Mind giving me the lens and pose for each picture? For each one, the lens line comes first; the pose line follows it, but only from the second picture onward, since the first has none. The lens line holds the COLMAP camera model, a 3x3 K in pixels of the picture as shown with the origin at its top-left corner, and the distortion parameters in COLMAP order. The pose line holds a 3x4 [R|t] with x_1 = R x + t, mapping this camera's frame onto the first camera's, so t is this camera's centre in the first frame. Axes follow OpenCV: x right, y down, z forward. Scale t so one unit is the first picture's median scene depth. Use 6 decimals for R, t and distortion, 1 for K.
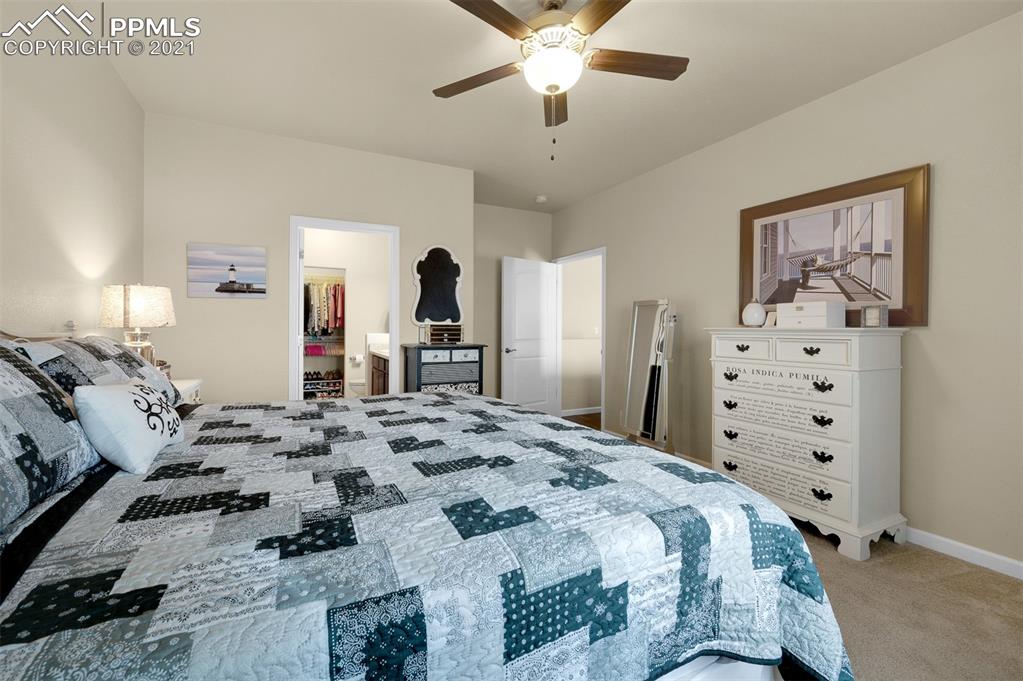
lens RADIAL K [[412.0, 0, 502.6], [0, 412.0, 320.9], [0, 0, 1]] dist [-0.006337, -0.000049]
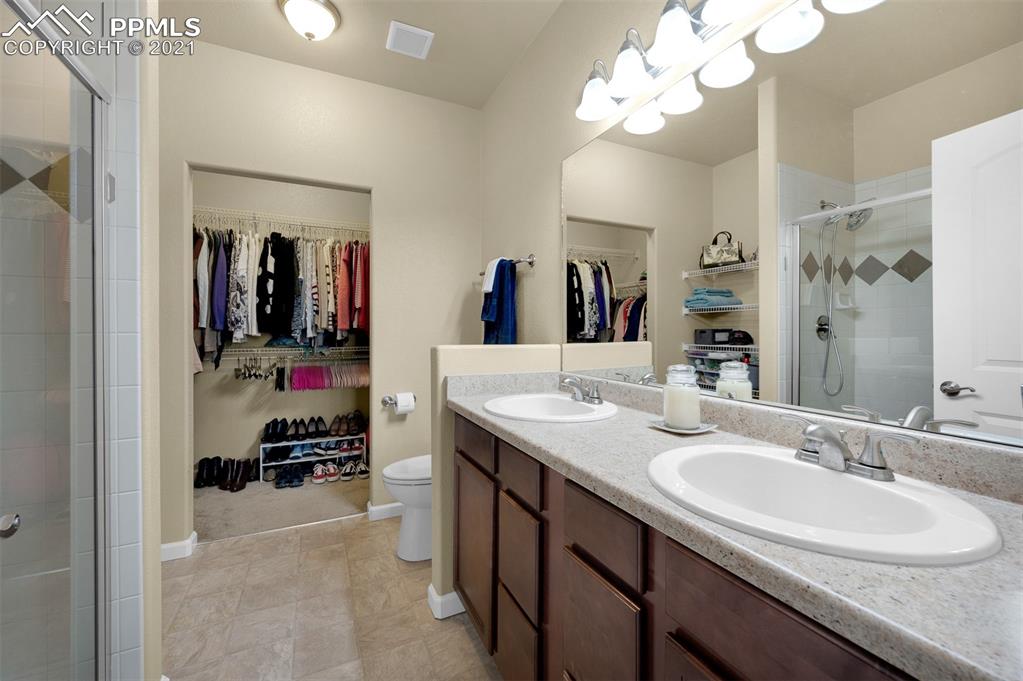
lens RADIAL K [[412.0, 0, 504.0], [0, 412.0, 334.3], [0, 0, 1]] dist [-0.006337, -0.000049]
pose [[0.998630, -0.002092, -0.052281, -0.203263], [0.002906, 0.999875, 0.015512, 0.014497], [0.052242, -0.015643, 0.998512, 0.530267]]
